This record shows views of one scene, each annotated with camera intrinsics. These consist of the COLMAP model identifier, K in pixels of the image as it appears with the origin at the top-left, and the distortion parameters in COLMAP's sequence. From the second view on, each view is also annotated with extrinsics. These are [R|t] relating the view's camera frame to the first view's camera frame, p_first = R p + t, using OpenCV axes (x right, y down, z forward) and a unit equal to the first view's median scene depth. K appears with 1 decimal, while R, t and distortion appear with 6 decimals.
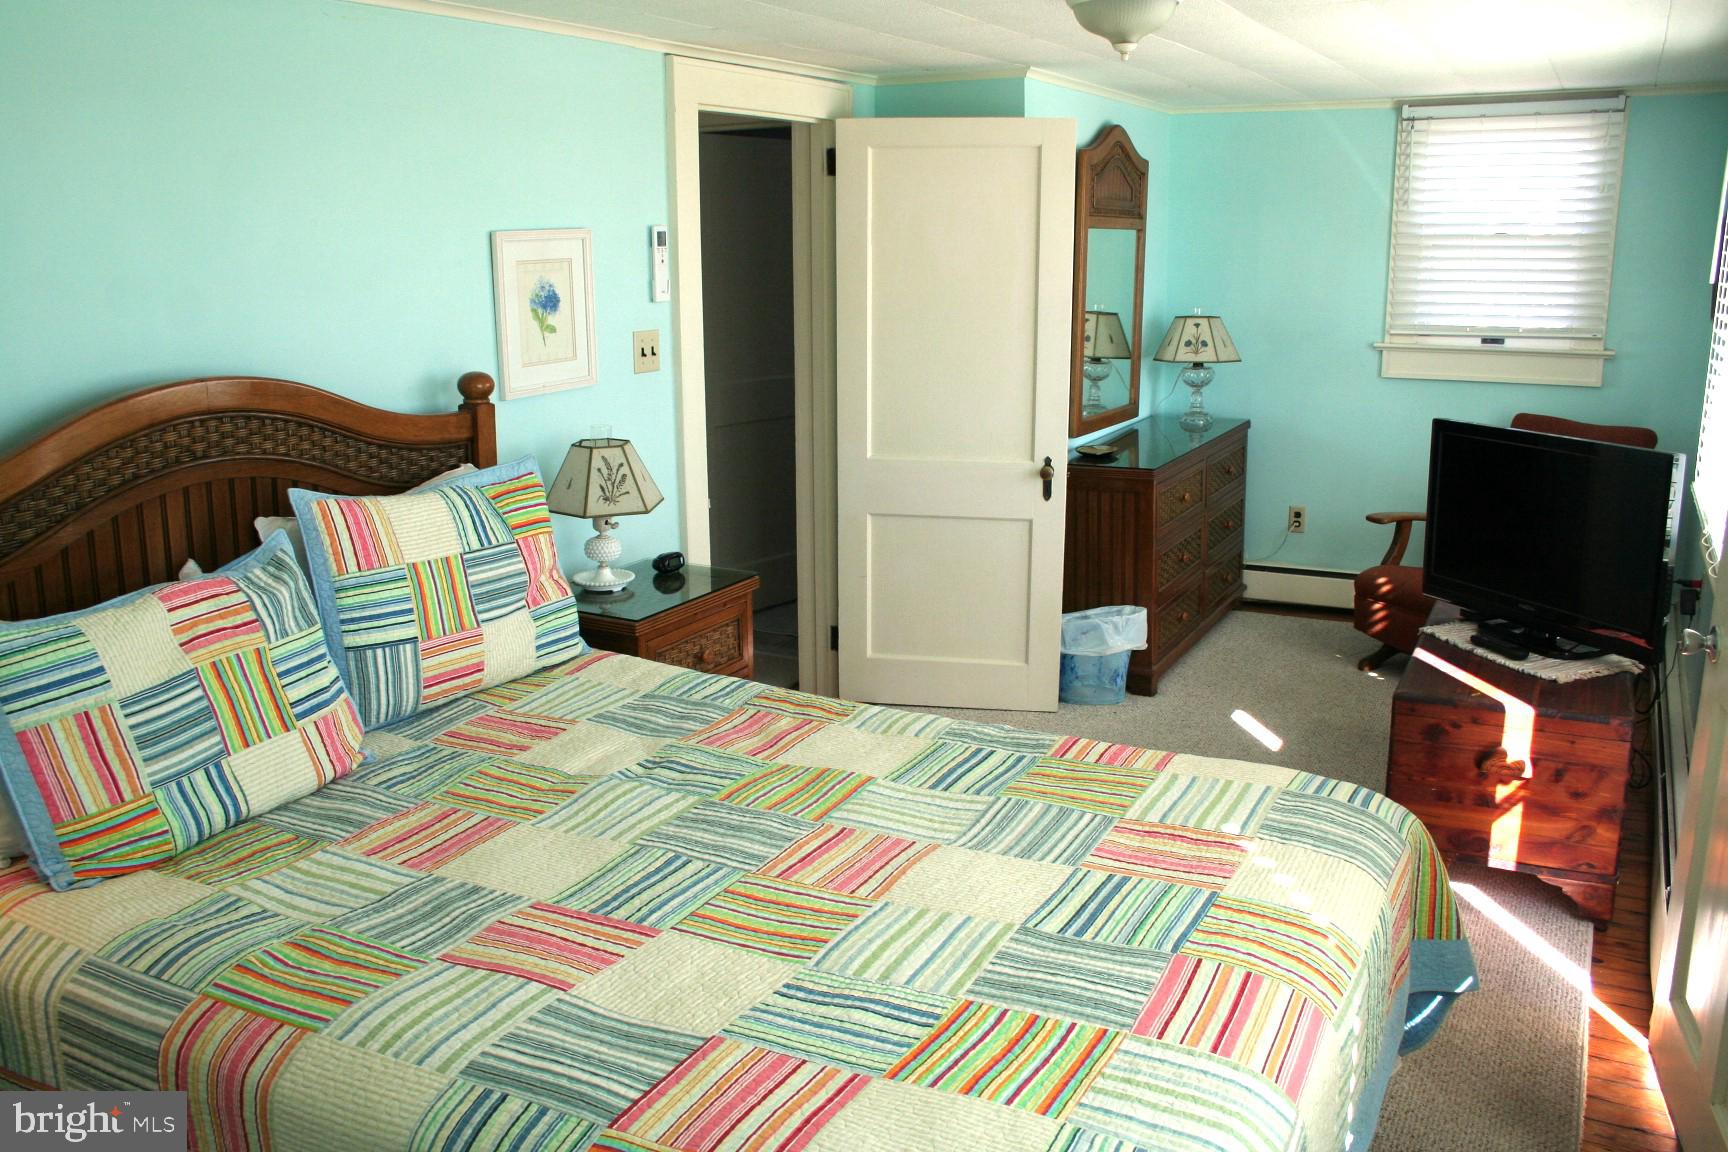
lens RADIAL K [[1432.6, 0, 861.9], [0, 1432.6, 572.5], [0, 0, 1]] dist [-0.131751, 0.095757]
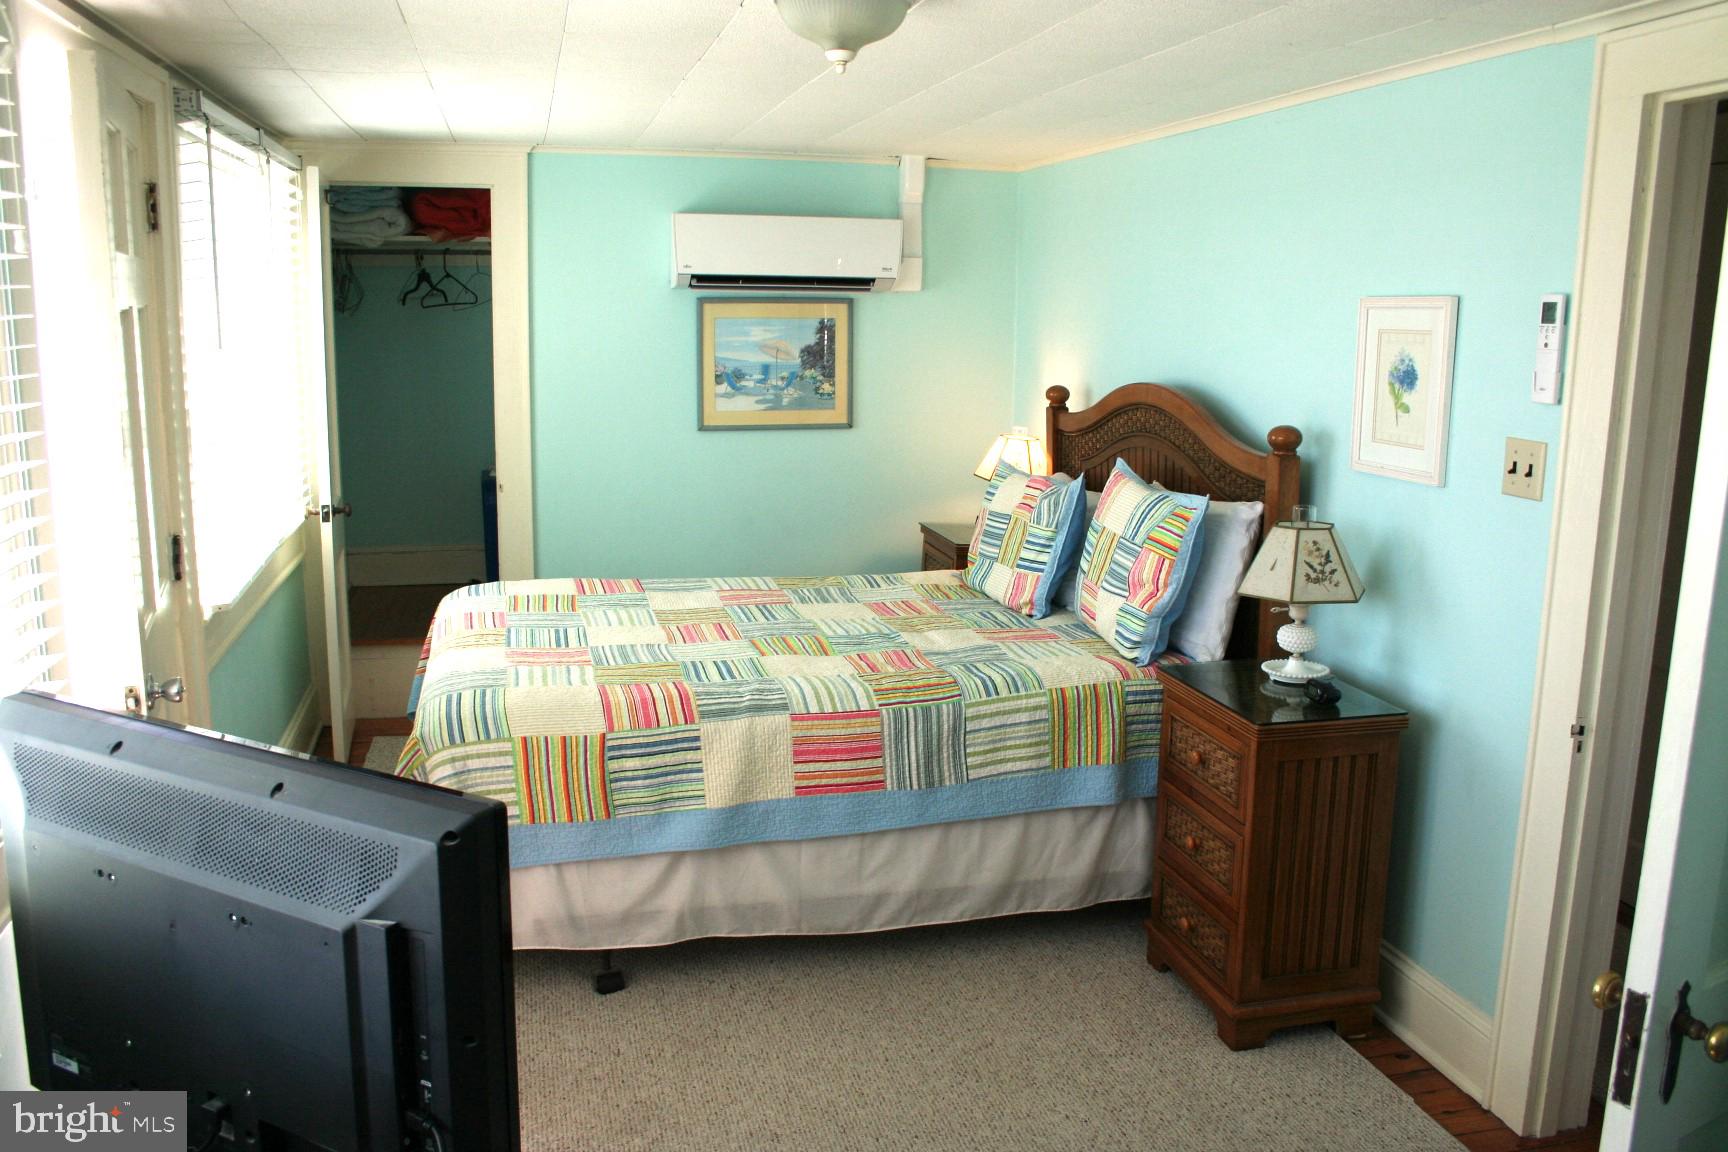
lens RADIAL K [[1432.6, 0, 862.7], [0, 1432.6, 578.2], [0, 0, 1]] dist [-0.131751, 0.095757]
pose [[-0.749780, 0.132577, -0.648269, 0.632814], [-0.149810, 0.920269, 0.361472, -0.348660], [0.644505, 0.368142, -0.670138, 1.442739]]
